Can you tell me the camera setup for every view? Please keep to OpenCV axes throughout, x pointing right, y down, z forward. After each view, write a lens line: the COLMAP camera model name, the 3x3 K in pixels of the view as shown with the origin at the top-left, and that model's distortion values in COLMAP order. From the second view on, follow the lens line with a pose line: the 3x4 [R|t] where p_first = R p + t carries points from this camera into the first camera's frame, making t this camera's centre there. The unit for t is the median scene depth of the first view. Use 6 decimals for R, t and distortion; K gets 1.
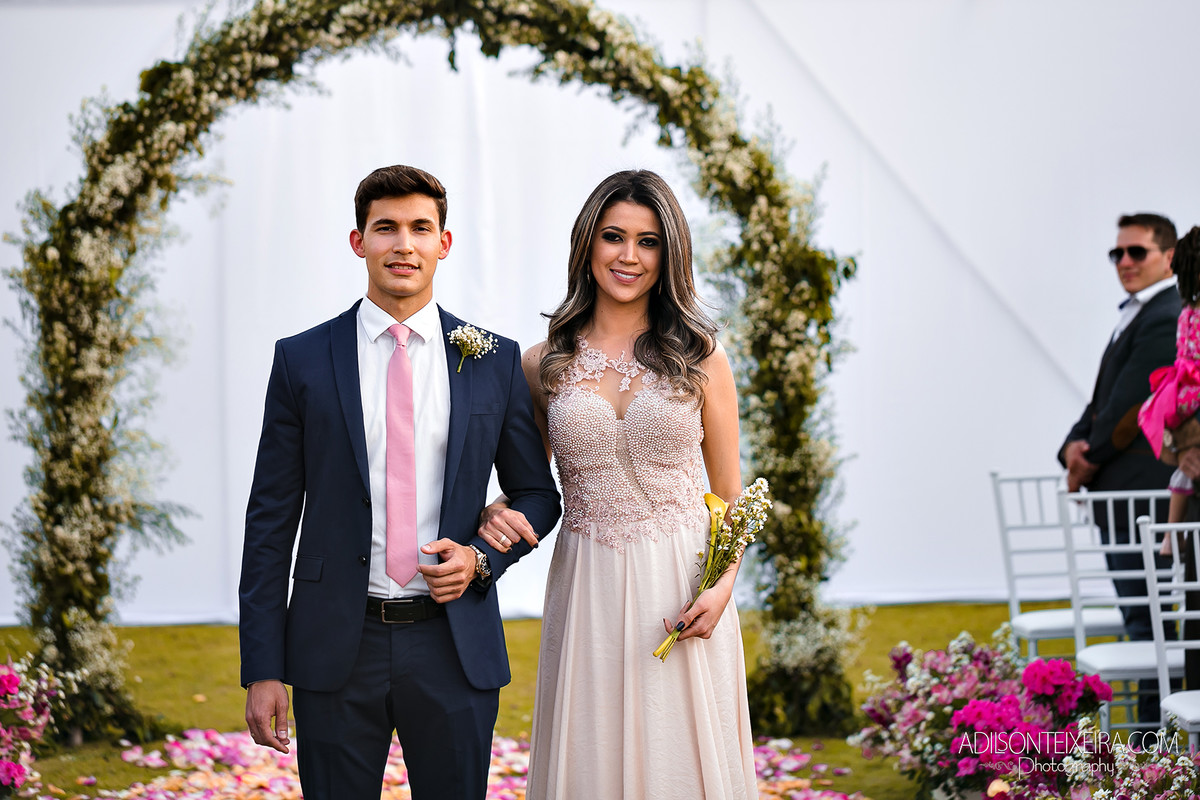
lens RADIAL K [[4209.2, 0, 667.1], [0, 4209.2, 401.1], [0, 0, 1]] dist [0.072718, 0.000000]
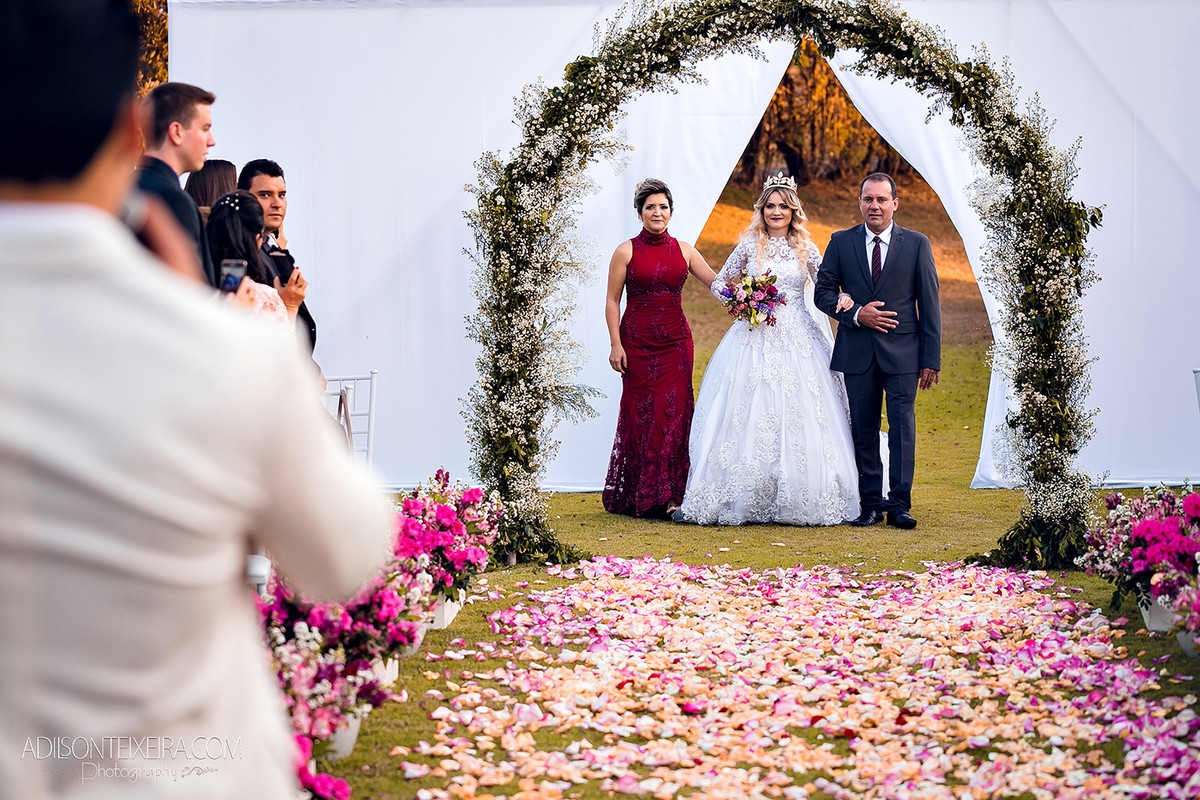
lens RADIAL K [[4209.2, 0, 646.4], [0, 4209.2, 382.2], [0, 0, 1]] dist [0.072718, 0.000000]
pose [[0.995359, 0.015092, -0.095041, 0.029819], [-0.014157, 0.999845, 0.010505, 0.008559], [0.095184, -0.009111, 0.995418, -0.336933]]
